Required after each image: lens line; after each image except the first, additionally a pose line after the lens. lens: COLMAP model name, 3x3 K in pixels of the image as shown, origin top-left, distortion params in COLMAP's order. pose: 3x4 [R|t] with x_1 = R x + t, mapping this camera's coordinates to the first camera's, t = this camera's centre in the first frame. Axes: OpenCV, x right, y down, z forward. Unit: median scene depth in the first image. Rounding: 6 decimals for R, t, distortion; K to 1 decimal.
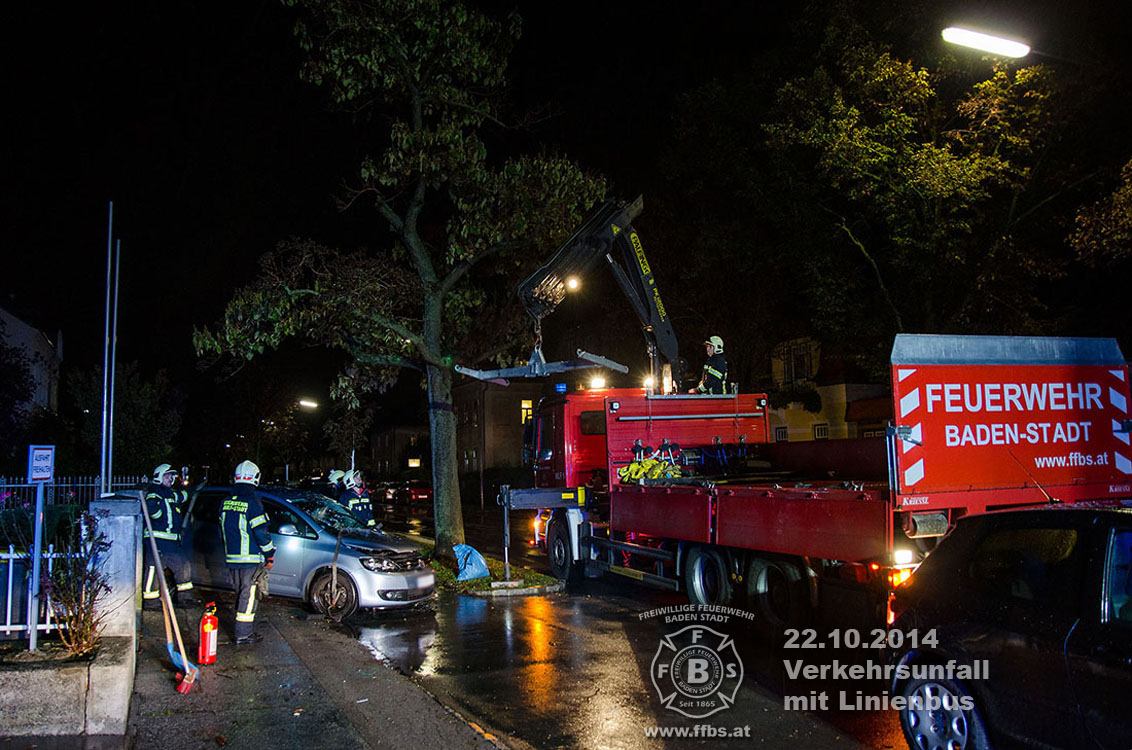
lens RADIAL K [[984.1, 0, 549.9], [0, 984.1, 373.0], [0, 0, 1]] dist [-0.089989, 0.012027]
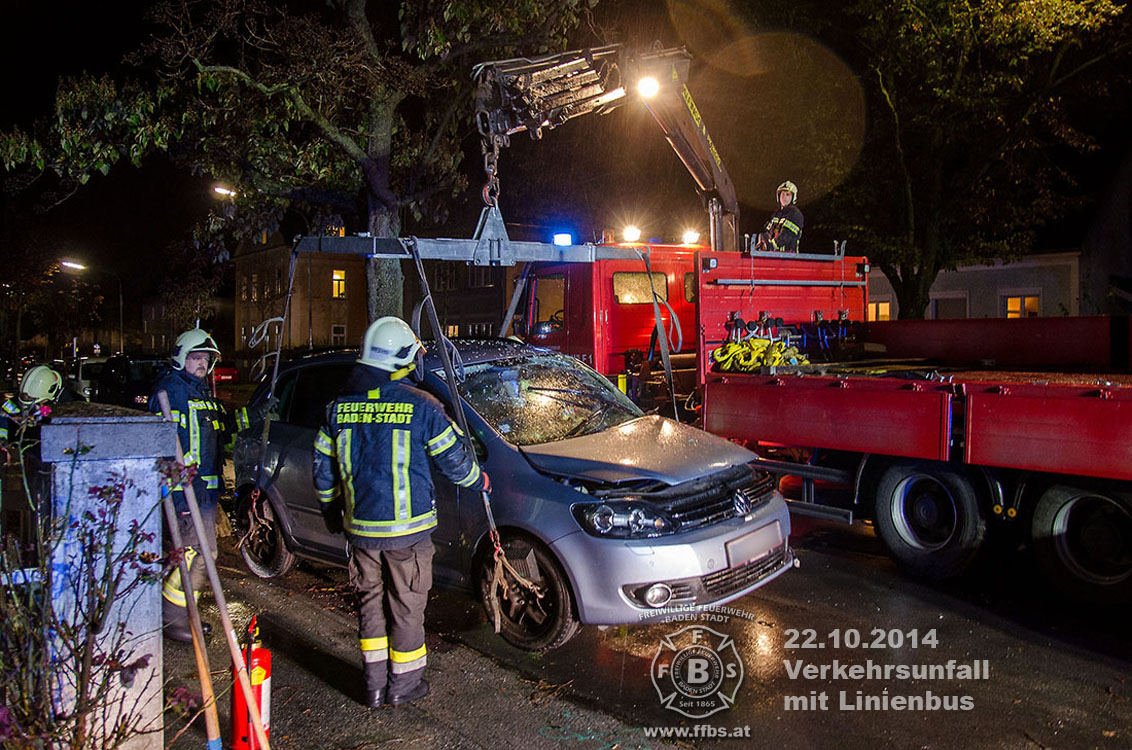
lens RADIAL K [[968.7, 0, 577.9], [0, 968.7, 342.6], [0, 0, 1]] dist [-0.136506, 0.150856]
pose [[0.956581, 0.019812, 0.290792, -0.209078], [-0.045673, 0.995551, 0.082418, 0.034493], [-0.287866, -0.092121, 0.953230, 0.324556]]
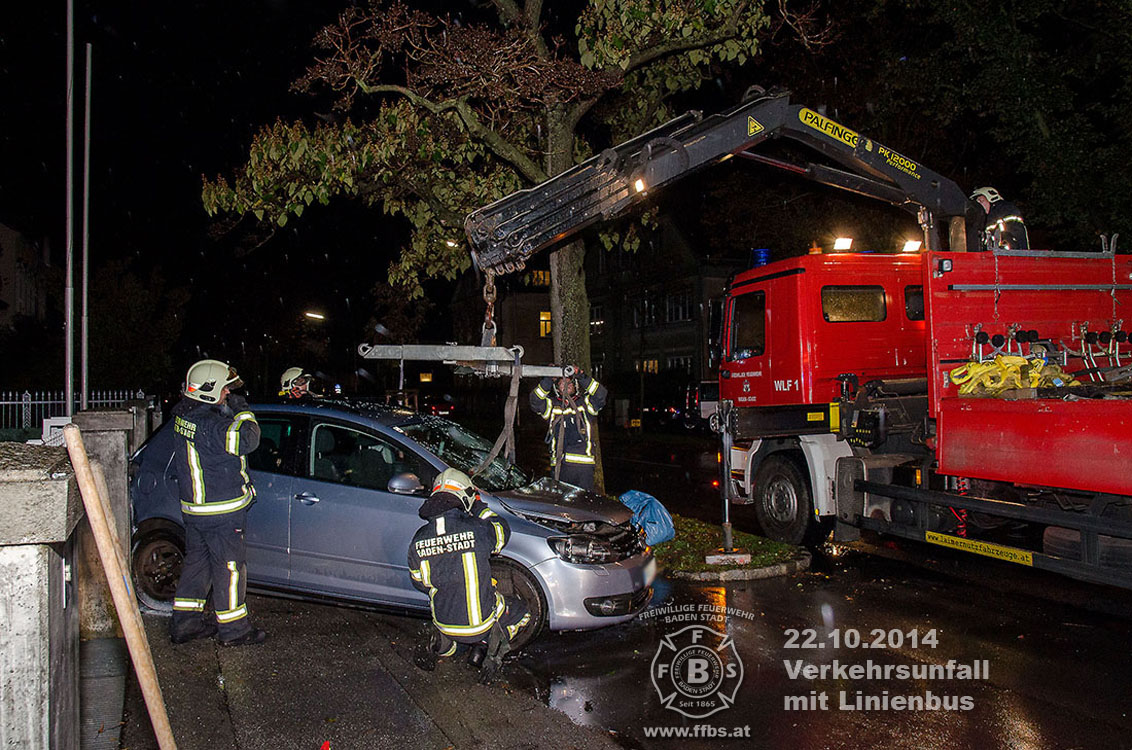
lens RADIAL K [[887.4, 0, 529.7], [0, 887.4, 362.2], [0, 0, 1]] dist [-0.079490, 0.009623]
pose [[0.999769, 0.001515, 0.021456, -0.177027], [-0.003005, 0.997572, 0.069578, 0.050985], [-0.021298, -0.069627, 0.997346, 0.438365]]
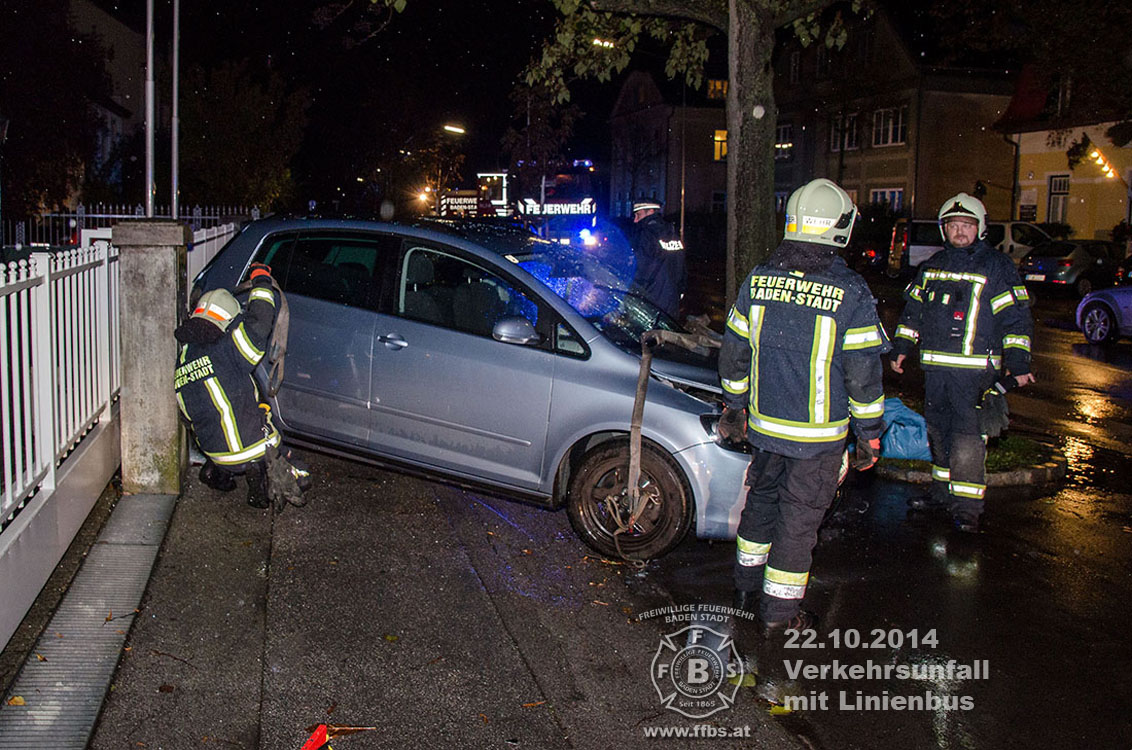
lens RADIAL K [[990.0, 0, 462.7], [0, 990.0, 316.1], [0, 0, 1]] dist [-0.109325, 0.011181]
pose [[0.976631, 0.057151, -0.207184, -0.172037], [-0.015025, 0.979793, 0.199447, 0.061395], [0.214396, -0.191673, 0.957756, 0.506354]]
